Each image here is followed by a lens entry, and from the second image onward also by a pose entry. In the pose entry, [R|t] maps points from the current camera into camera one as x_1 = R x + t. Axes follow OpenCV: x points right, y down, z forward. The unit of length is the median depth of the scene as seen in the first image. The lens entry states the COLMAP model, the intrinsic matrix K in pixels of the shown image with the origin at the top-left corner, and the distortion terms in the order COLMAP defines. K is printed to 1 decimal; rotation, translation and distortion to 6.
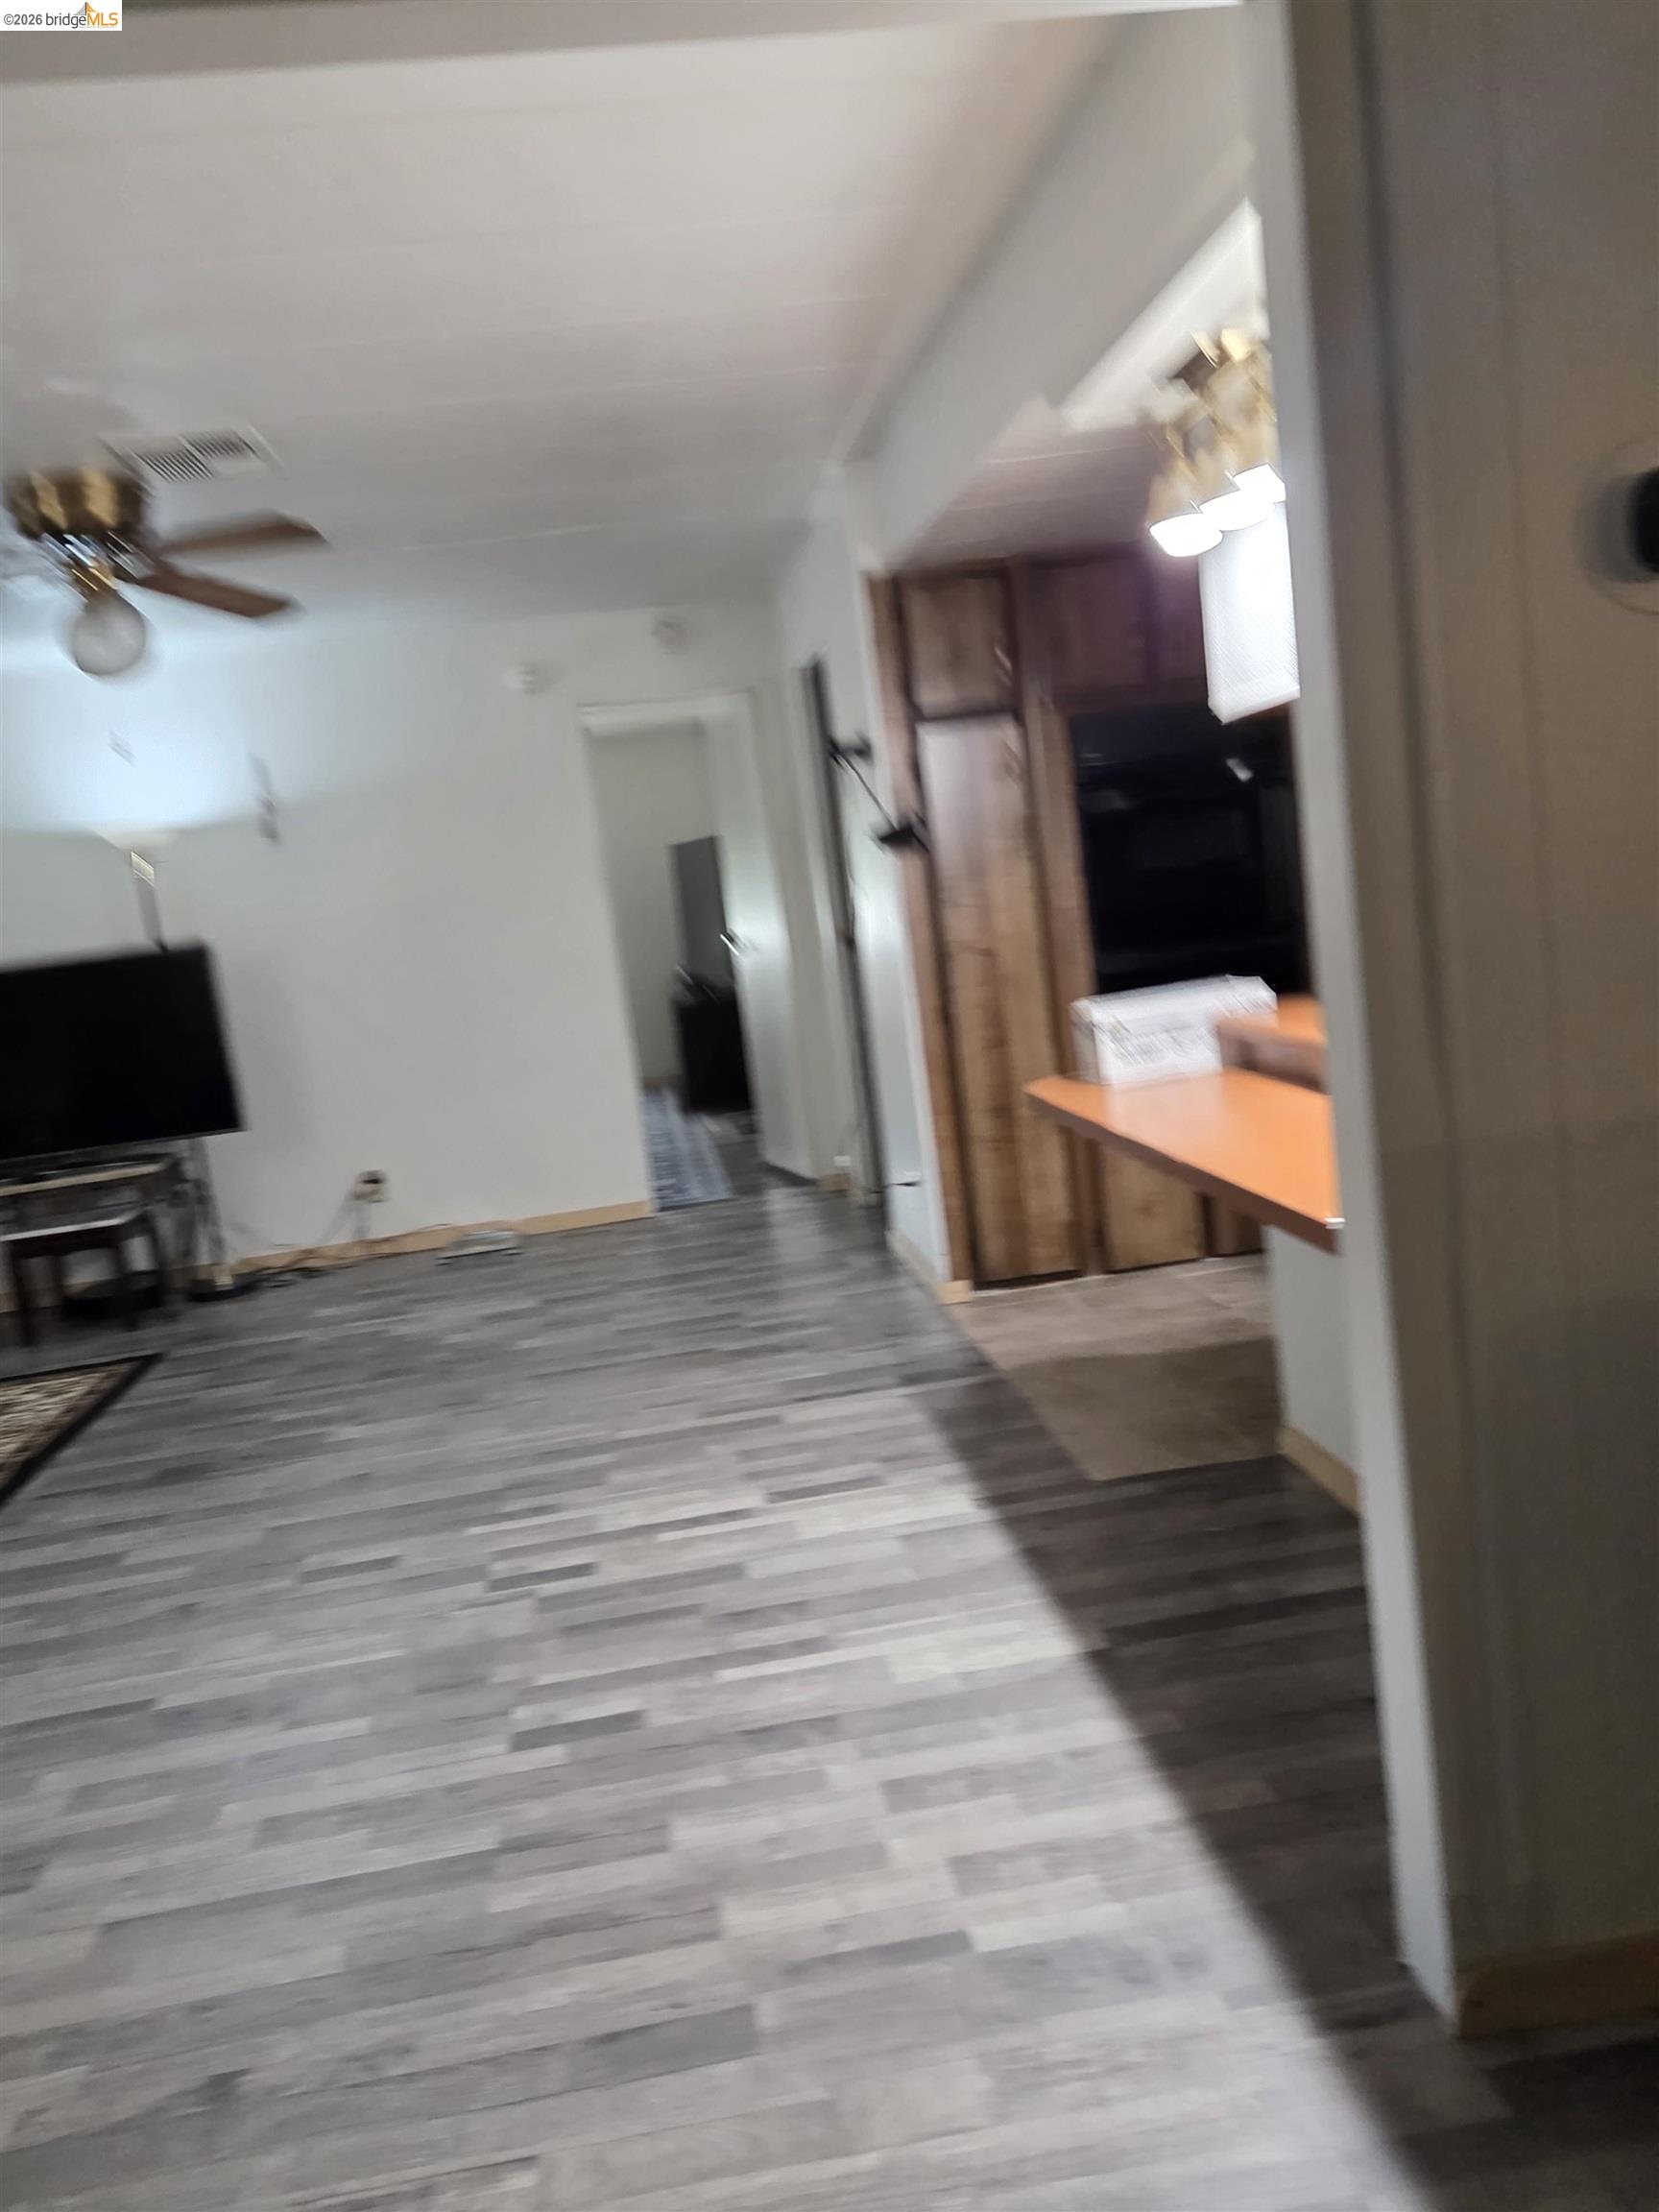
lens RADIAL K [[1508.3, 0, 831.7], [0, 1508.3, 1104.3], [0, 0, 1]] dist [0.069092, -0.052487]
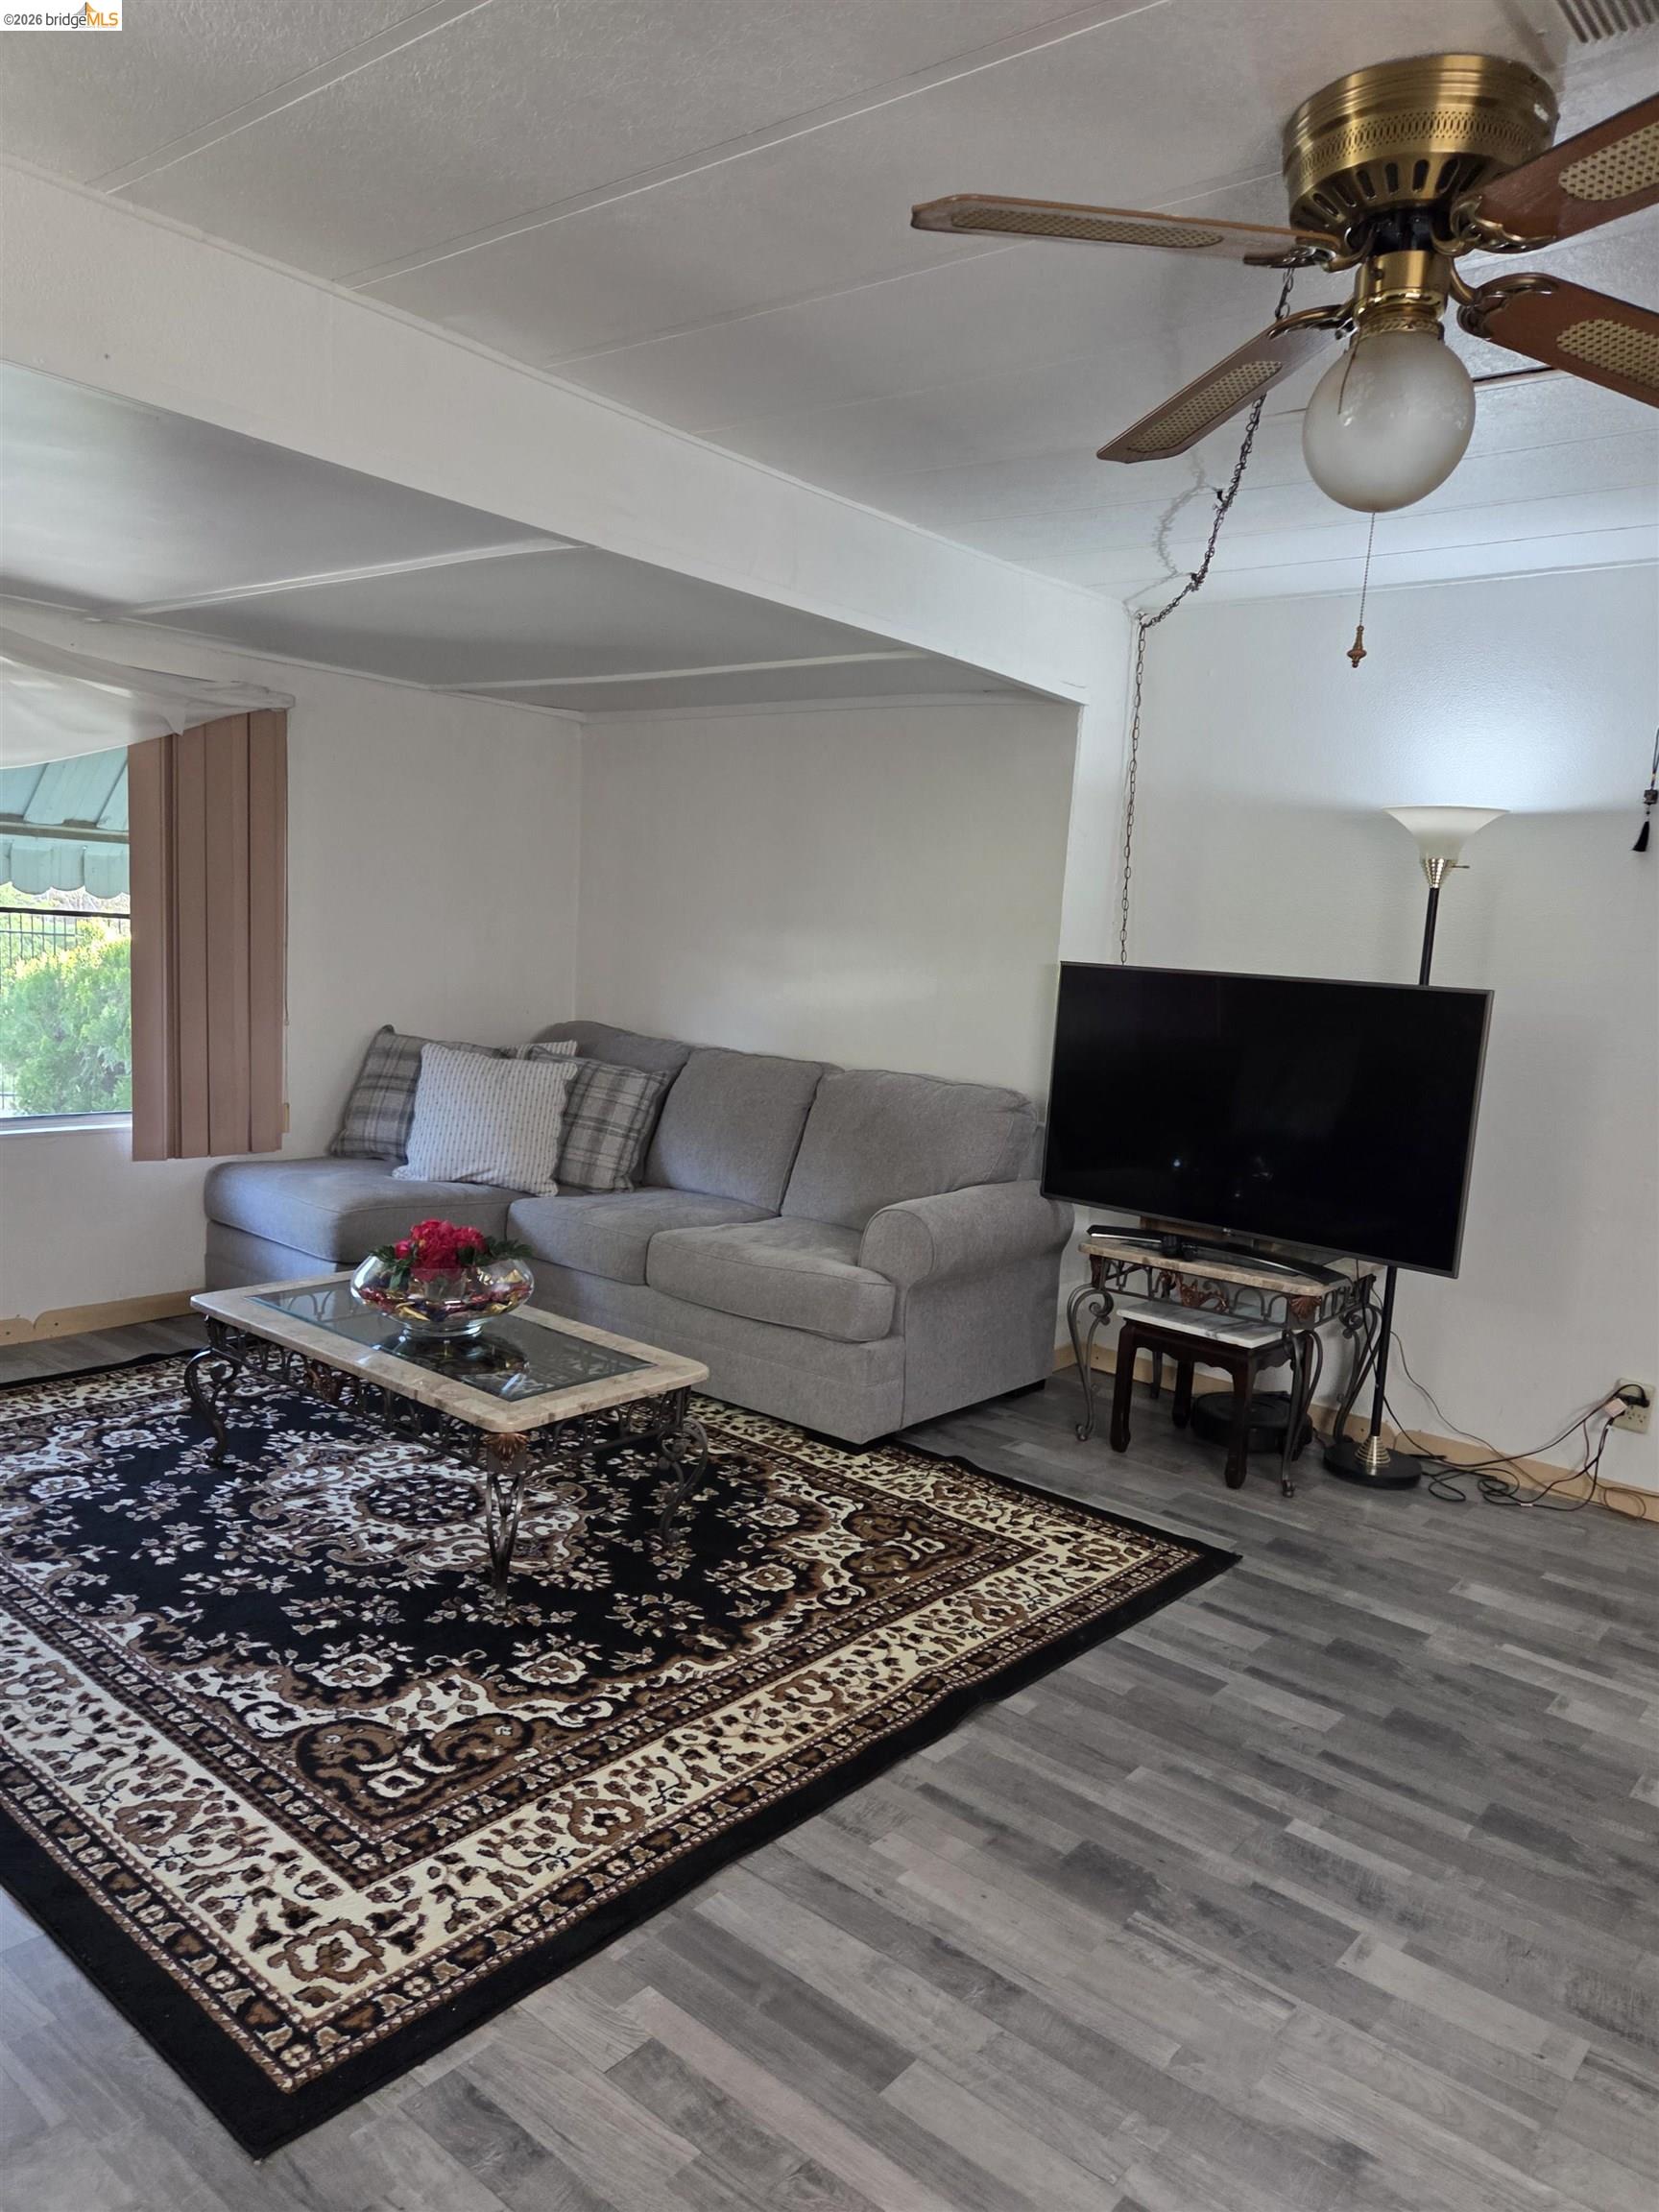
lens RADIAL K [[1508.3, 0, 873.6], [0, 1508.3, 1157.4], [0, 0, 1]] dist [0.069092, -0.052487]
pose [[0.657708, 0.281390, -0.698742, -0.113082], [-0.251214, 0.956440, 0.148706, -0.076396], [0.710150, 0.077729, 0.699747, 0.385380]]
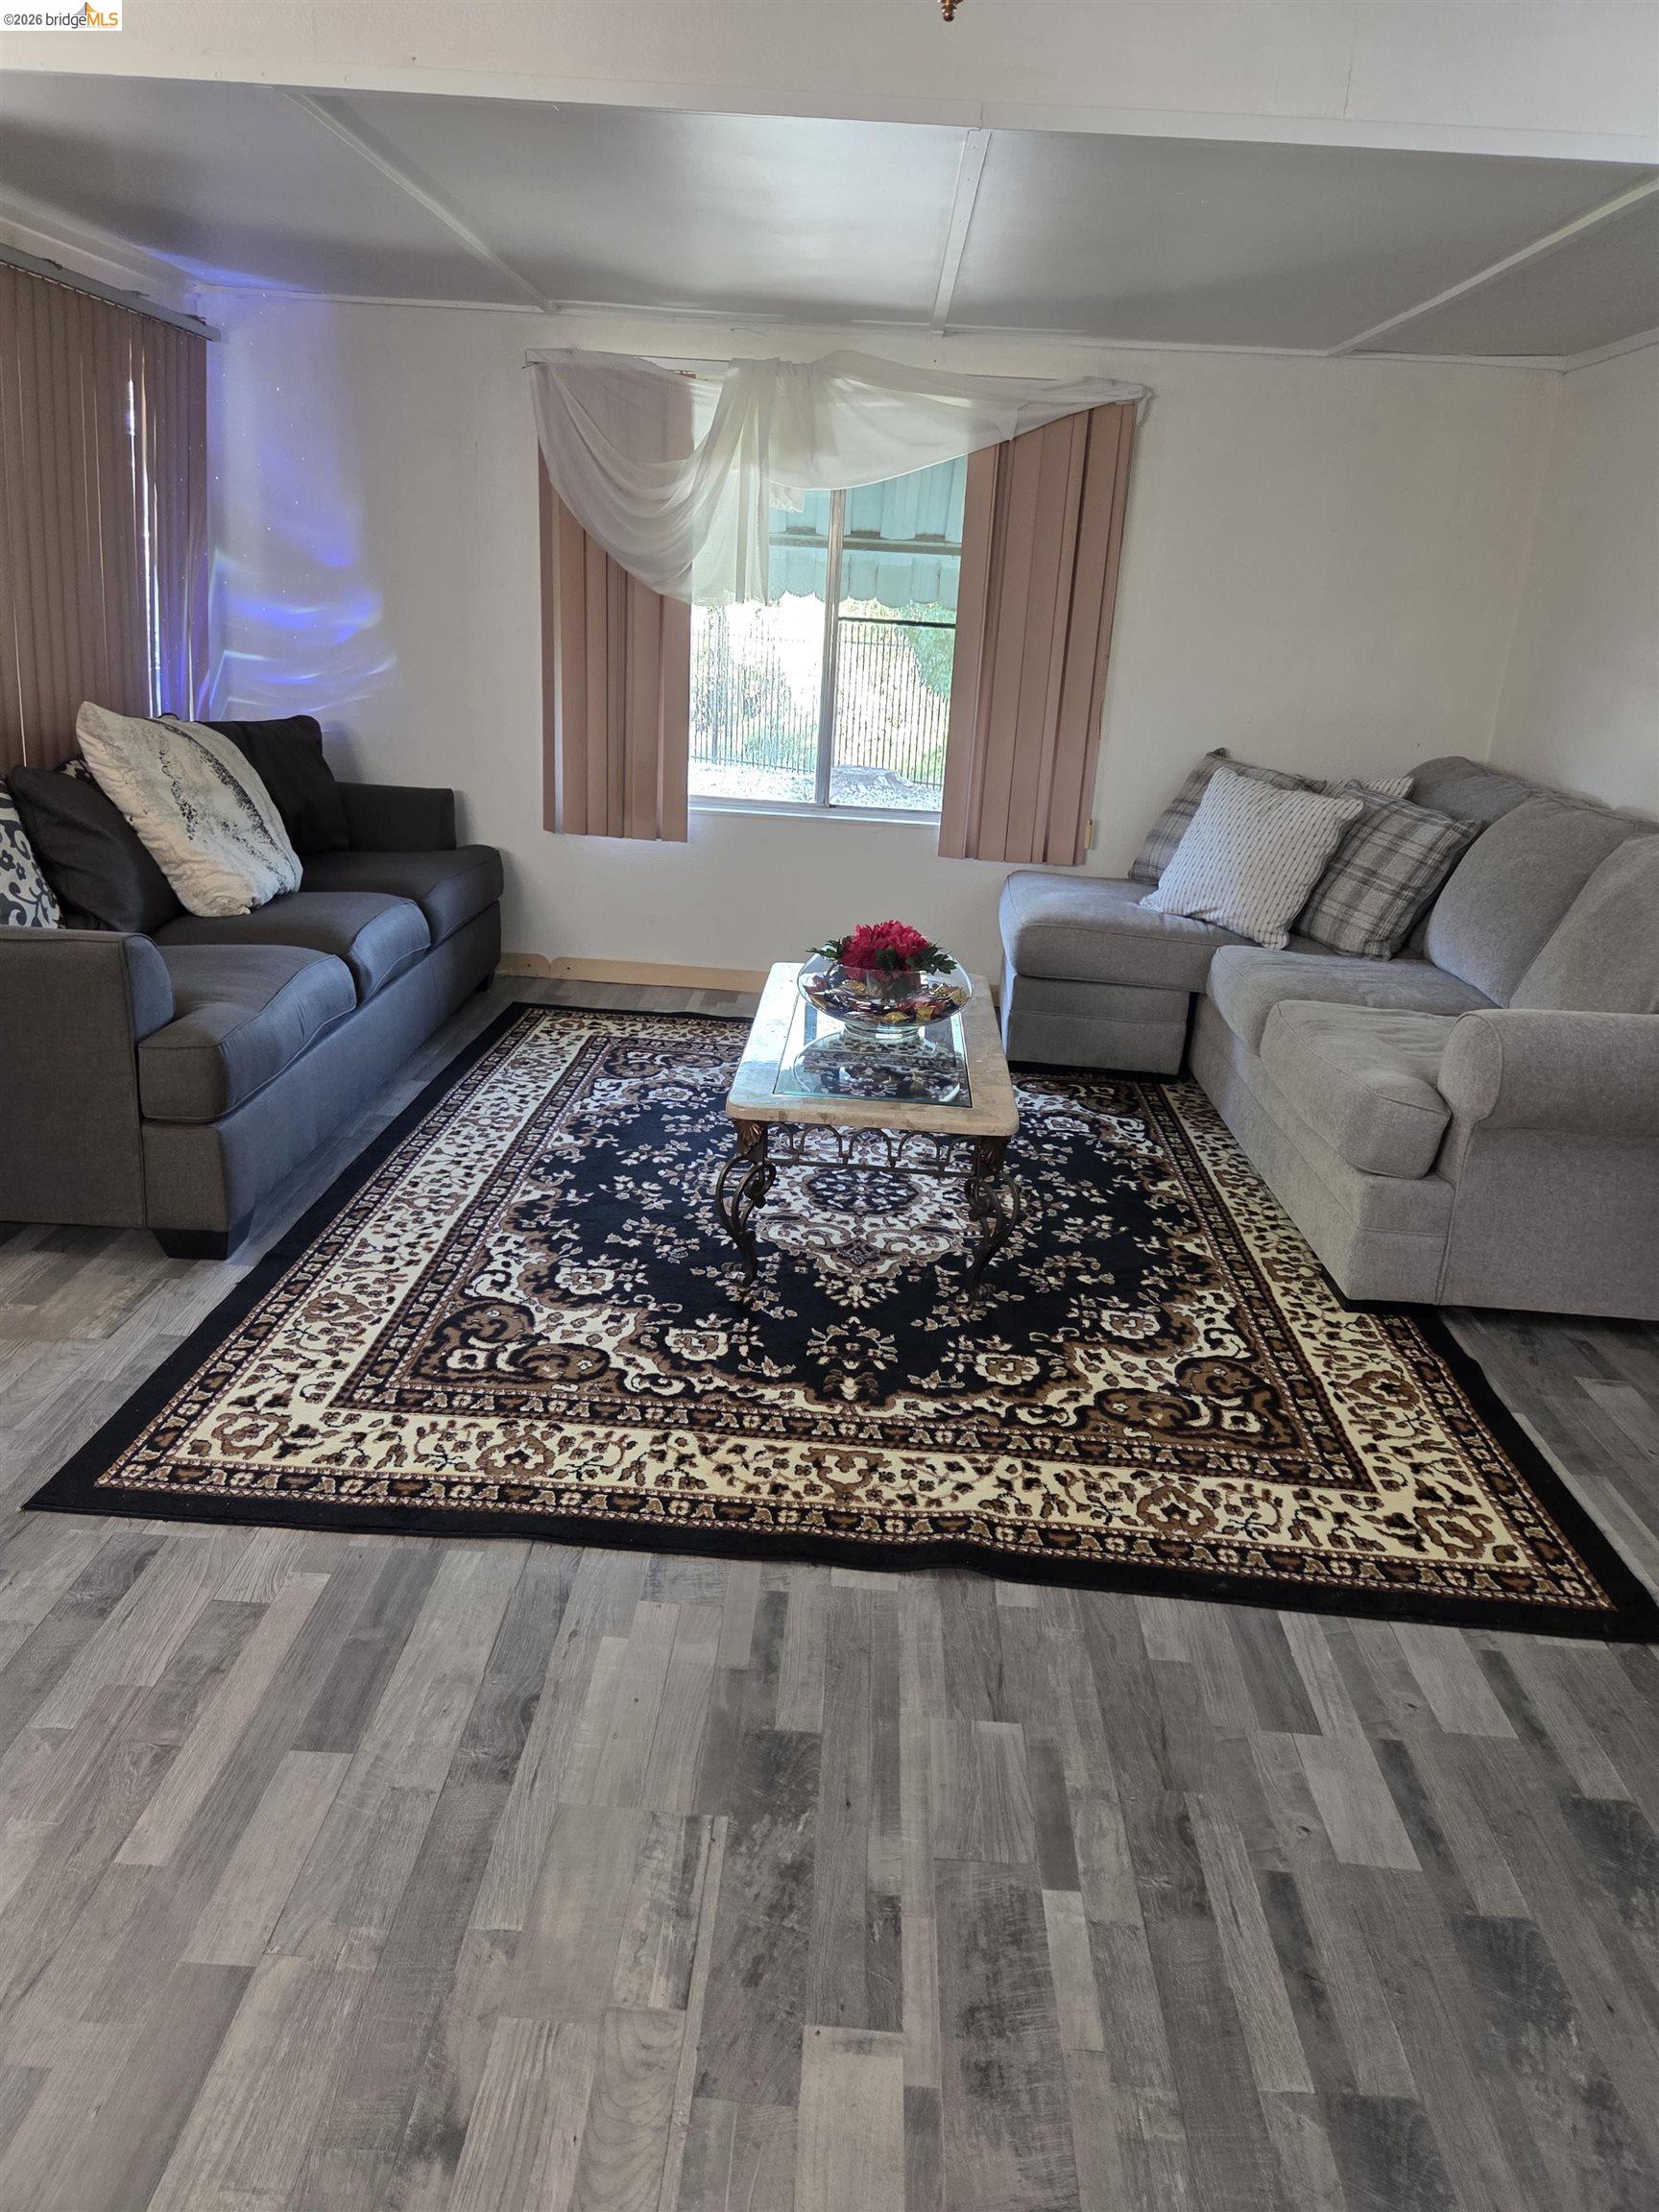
lens RADIAL K [[1508.3, 0, 840.1], [0, 1508.3, 1107.0], [0, 0, 1]] dist [0.069092, -0.052487]
pose [[-0.184882, 0.430562, -0.883423, -0.070964], [-0.170736, 0.871178, 0.460325, -0.135699], [0.967816, 0.235937, -0.087553, 0.798103]]
